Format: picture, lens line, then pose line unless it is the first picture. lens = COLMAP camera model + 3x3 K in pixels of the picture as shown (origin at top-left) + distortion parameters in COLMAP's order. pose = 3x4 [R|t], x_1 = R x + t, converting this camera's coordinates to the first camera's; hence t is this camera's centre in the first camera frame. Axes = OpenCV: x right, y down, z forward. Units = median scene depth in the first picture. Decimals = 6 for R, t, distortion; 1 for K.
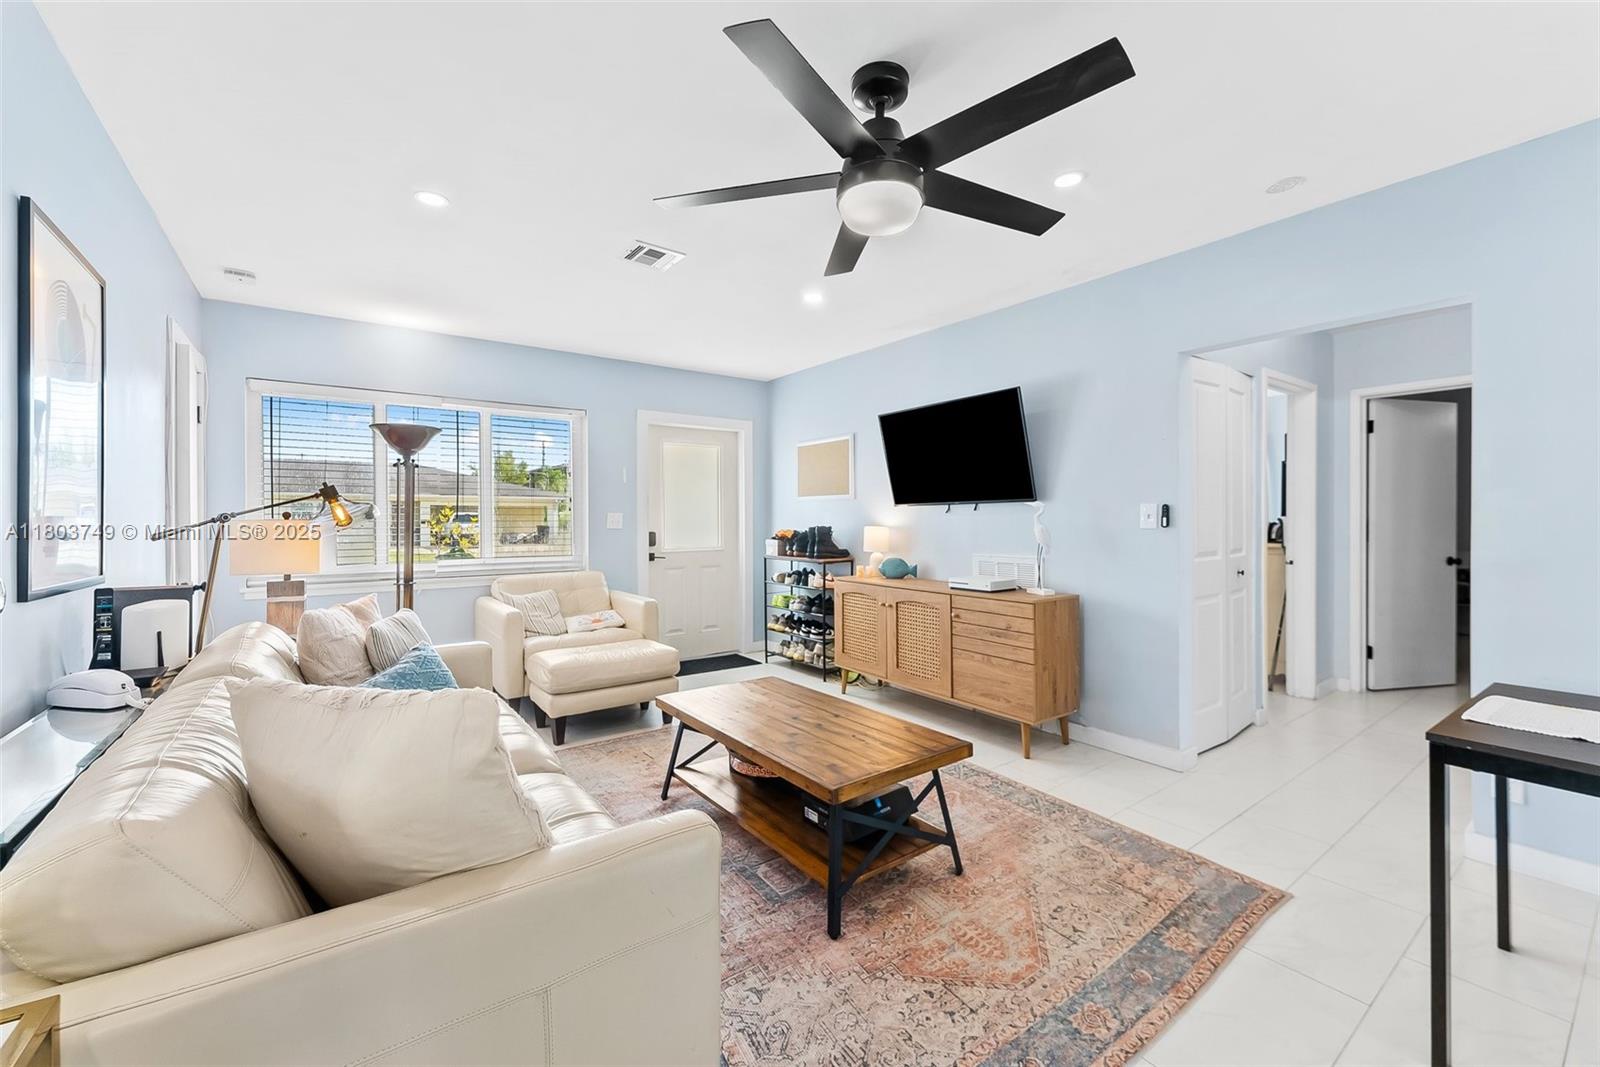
lens RADIAL K [[646.8, 0, 807.2], [0, 646.8, 518.9], [0, 0, 1]] dist [0.005650, -0.000665]
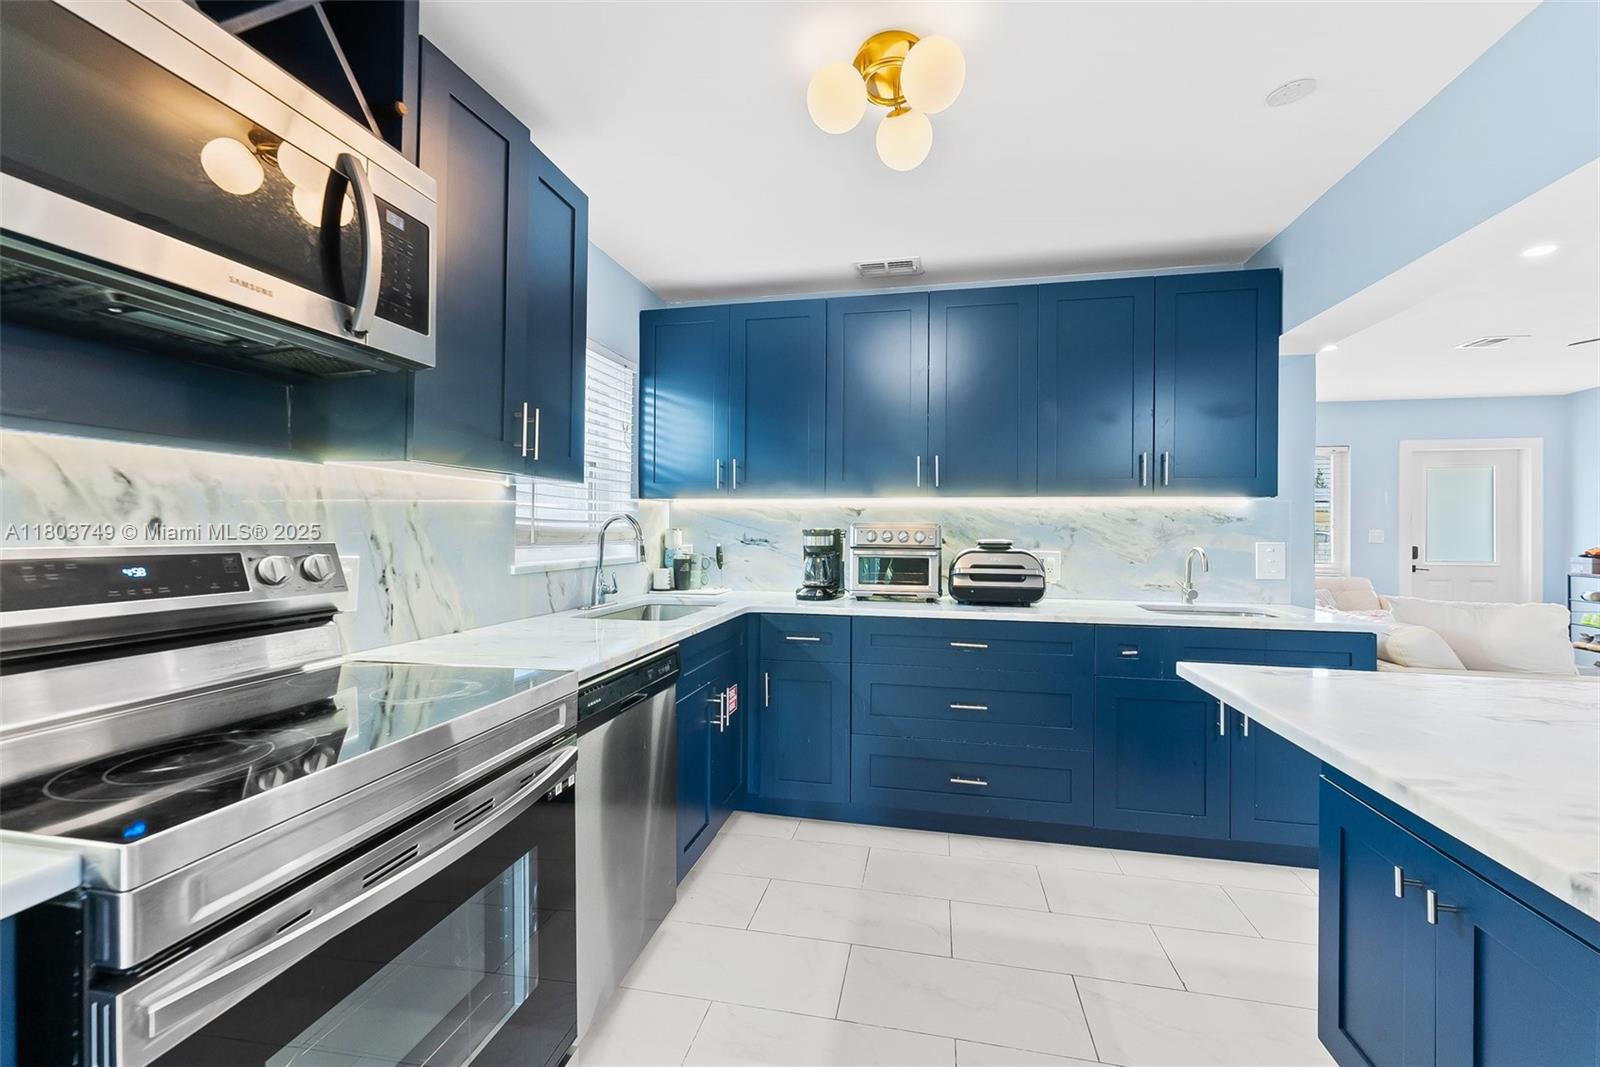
lens RADIAL K [[646.8, 0, 804.0], [0, 646.8, 528.0], [0, 0, 1]] dist [0.005650, -0.000665]
pose [[0.668558, 0.002359, -0.743656, -0.141000], [-0.006575, 0.999975, -0.002739, -0.002606], [0.743631, 0.006720, 0.668556, -0.716104]]
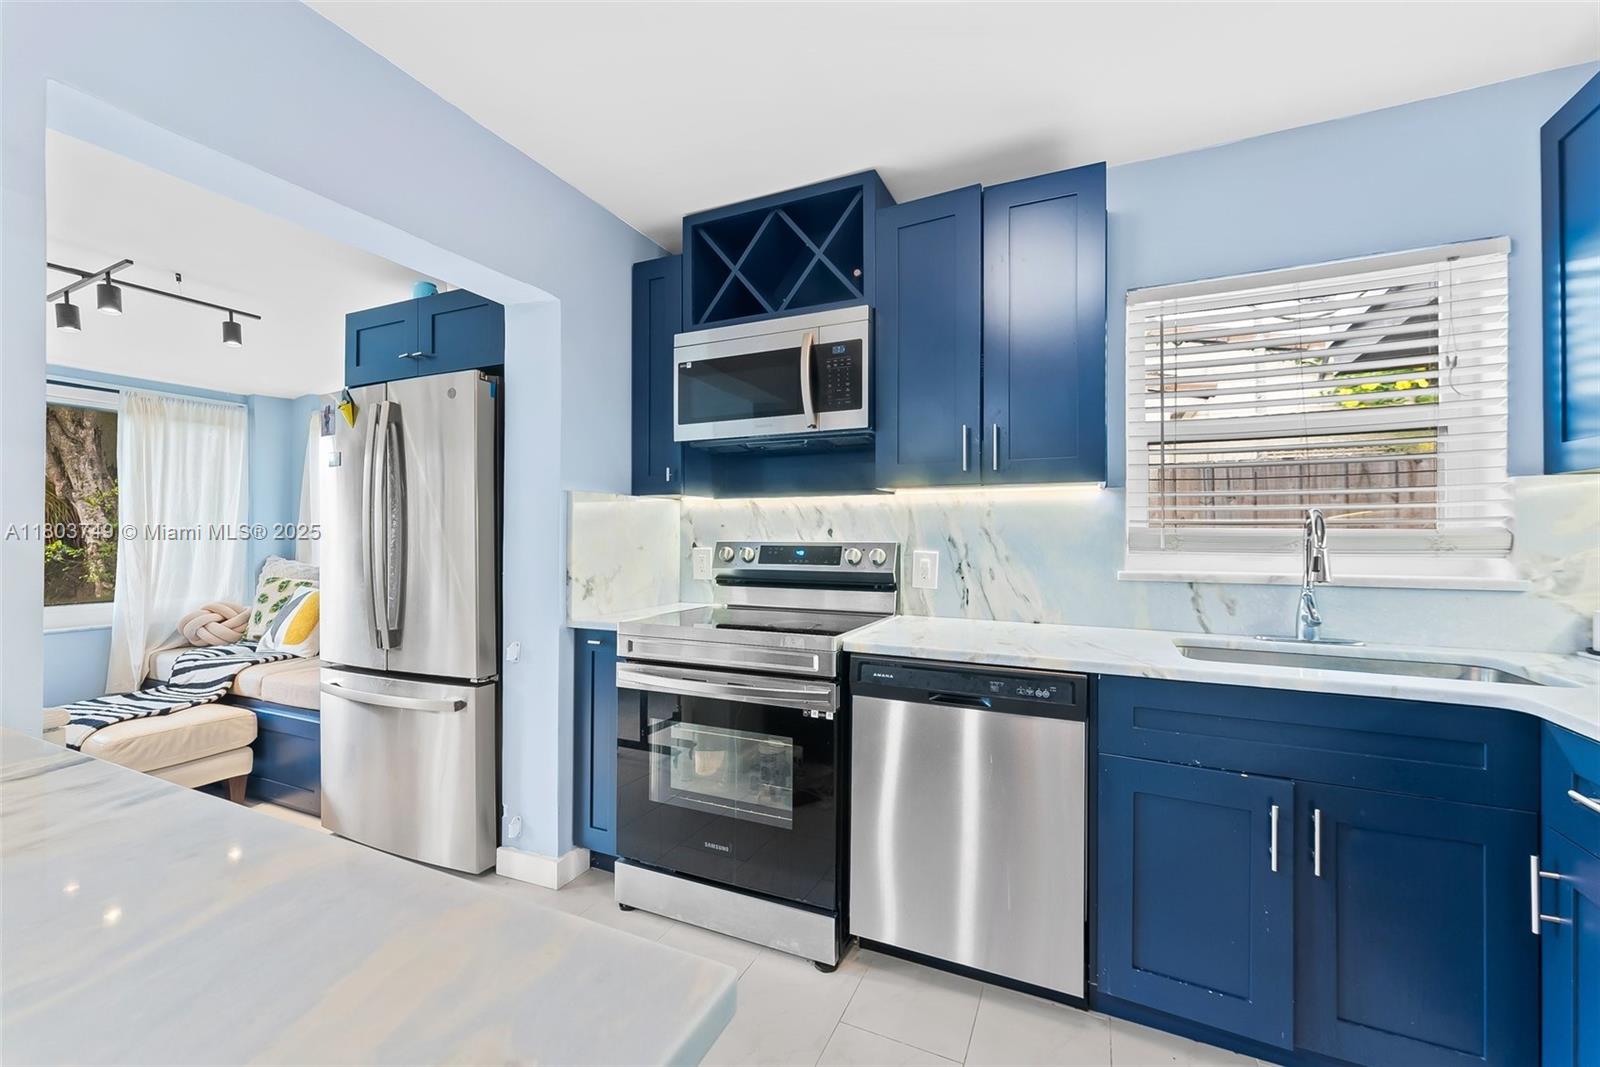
lens RADIAL K [[646.8, 0, 800.6], [0, 646.8, 528.1], [0, 0, 1]] dist [0.005650, -0.000665]
pose [[-0.875521, -0.001676, -0.483177, -0.224388], [0.002335, 0.999968, -0.007699, -0.002207], [0.483174, -0.007869, -0.875489, -0.216014]]
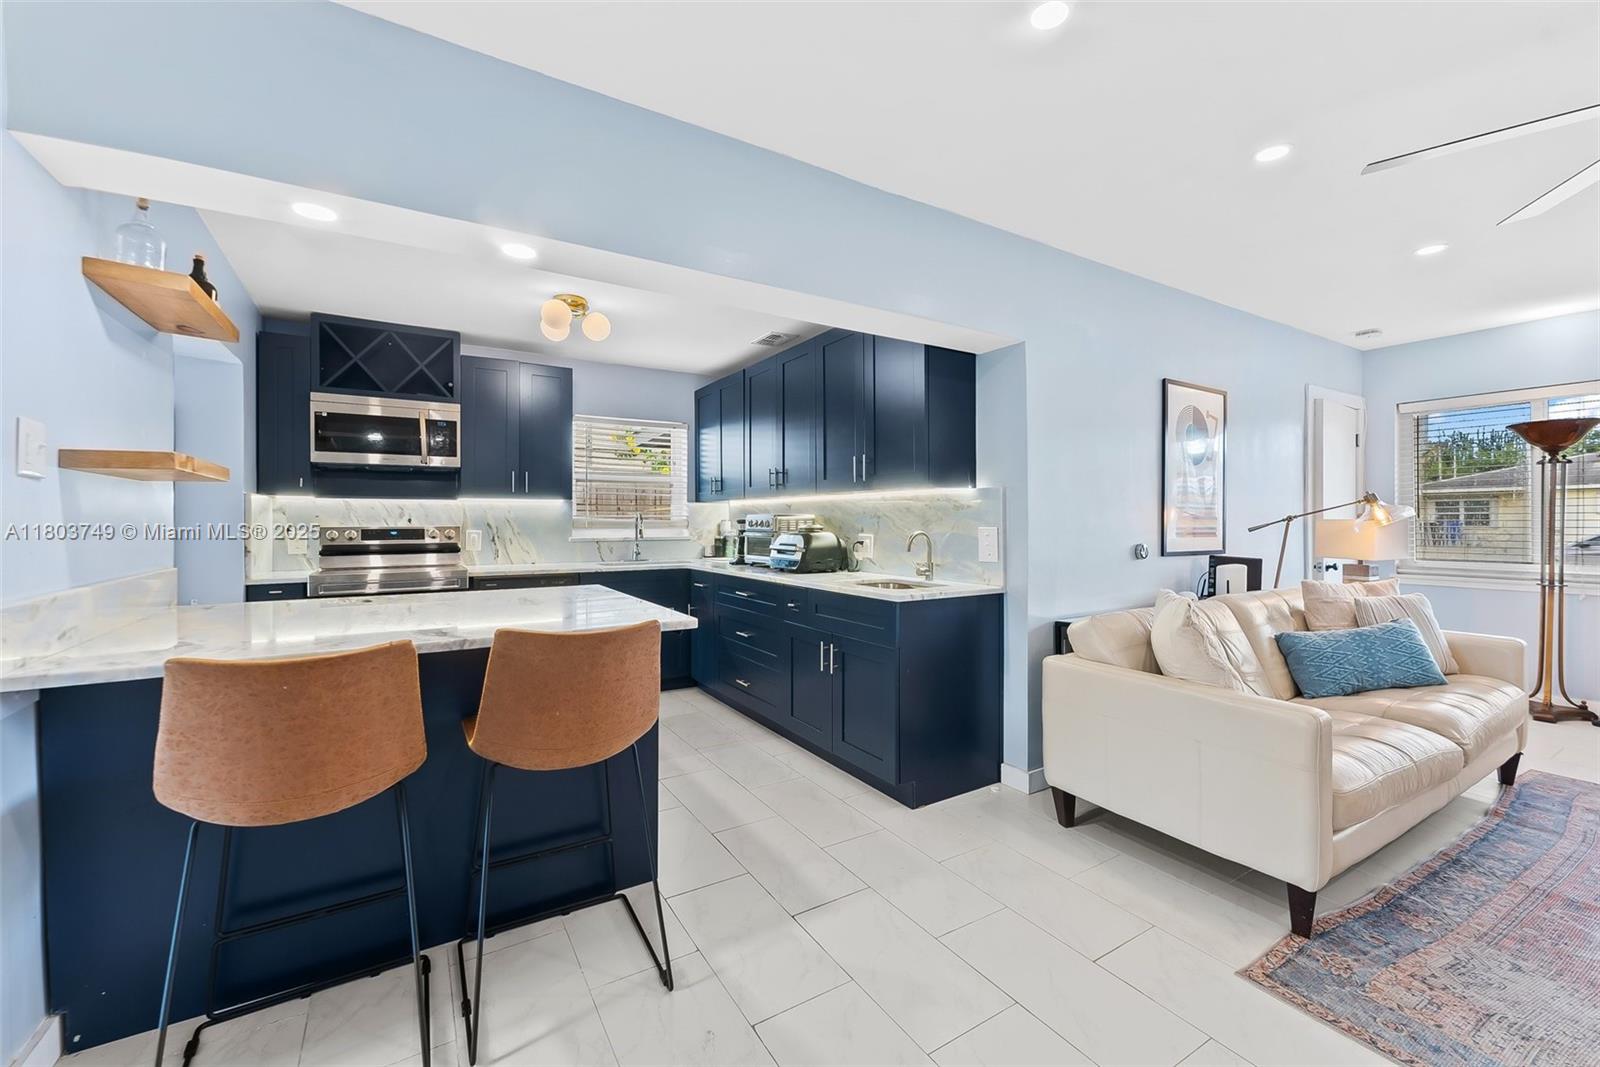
lens RADIAL K [[646.8, 0, 804.2], [0, 646.8, 524.1], [0, 0, 1]] dist [0.005650, -0.000665]
pose [[-0.081157, 0.006671, -0.996679, 0.433308], [0.003952, 0.999972, 0.006371, -0.001841], [0.996694, -0.003422, -0.081181, -0.027491]]
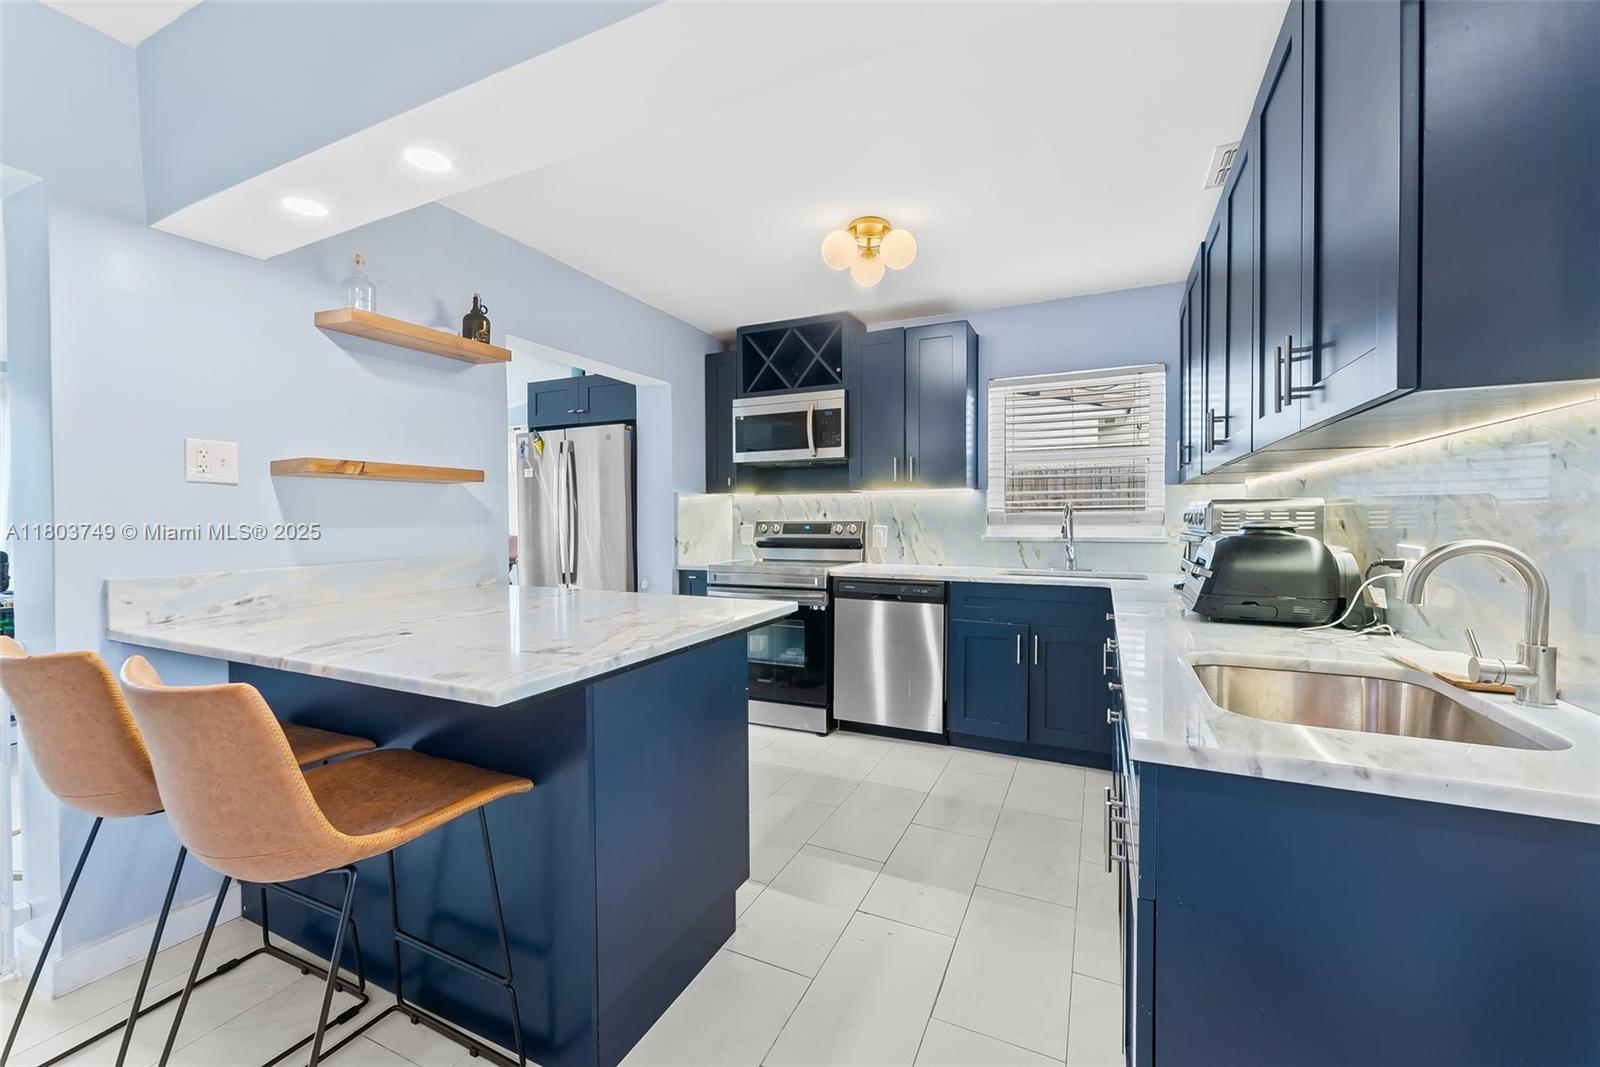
lens RADIAL K [[646.8, 0, 801.5], [0, 646.8, 529.7], [0, 0, 1]] dist [0.005650, -0.000665]
pose [[-0.877362, 0.014842, -0.479599, -0.018882], [0.007237, 0.999817, 0.017701, 0.001611], [0.479774, 0.012059, -0.877309, 0.145552]]
